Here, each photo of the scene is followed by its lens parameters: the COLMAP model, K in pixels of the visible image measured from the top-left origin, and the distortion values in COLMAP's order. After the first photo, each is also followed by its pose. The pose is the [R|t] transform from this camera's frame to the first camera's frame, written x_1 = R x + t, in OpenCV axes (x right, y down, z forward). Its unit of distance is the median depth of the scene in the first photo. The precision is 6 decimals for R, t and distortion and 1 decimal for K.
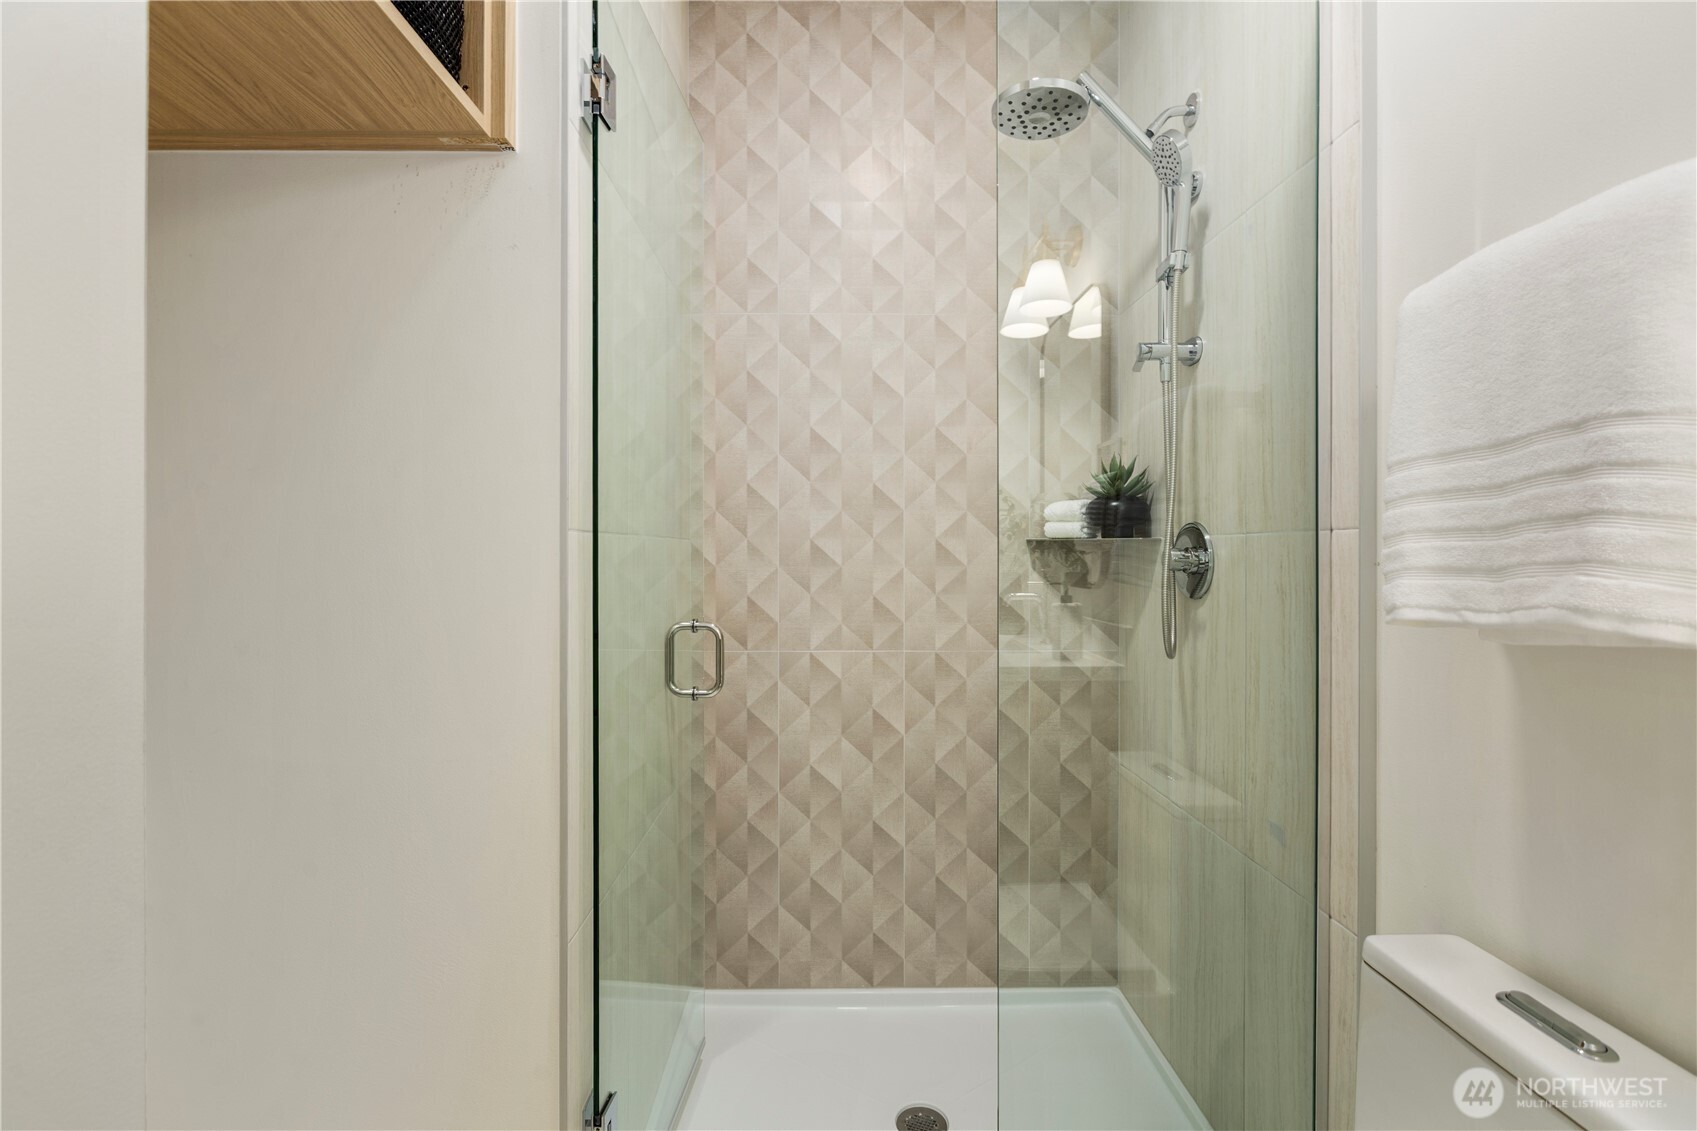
lens RADIAL K [[756.9, 0, 802.8], [0, 756.9, 556.2], [0, 0, 1]] dist [0.000335, -0.001472]
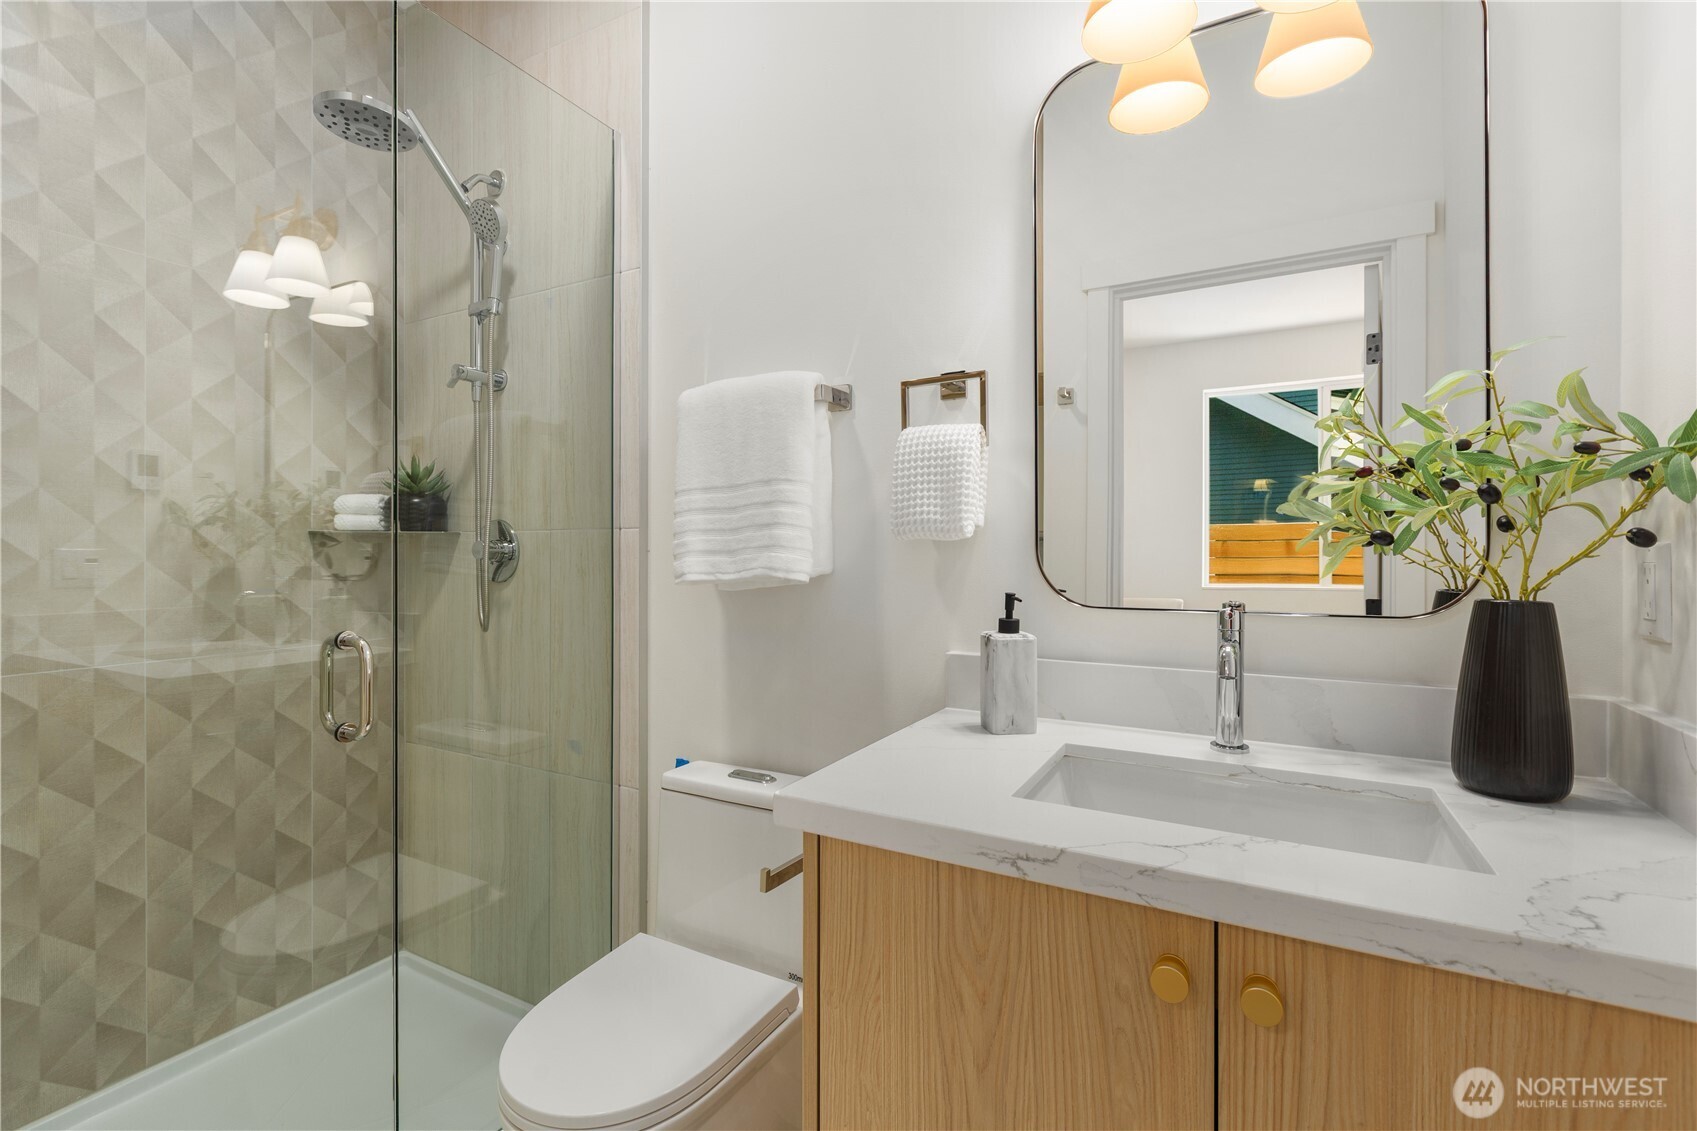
lens RADIAL K [[756.9, 0, 821.5], [0, 756.9, 554.9], [0, 0, 1]] dist [0.000335, -0.001472]
pose [[0.515663, -0.004731, 0.856778, -0.213758], [0.002314, 0.999989, 0.004129, 0.006712], [-0.856788, -0.000146, 0.515668, -0.066782]]
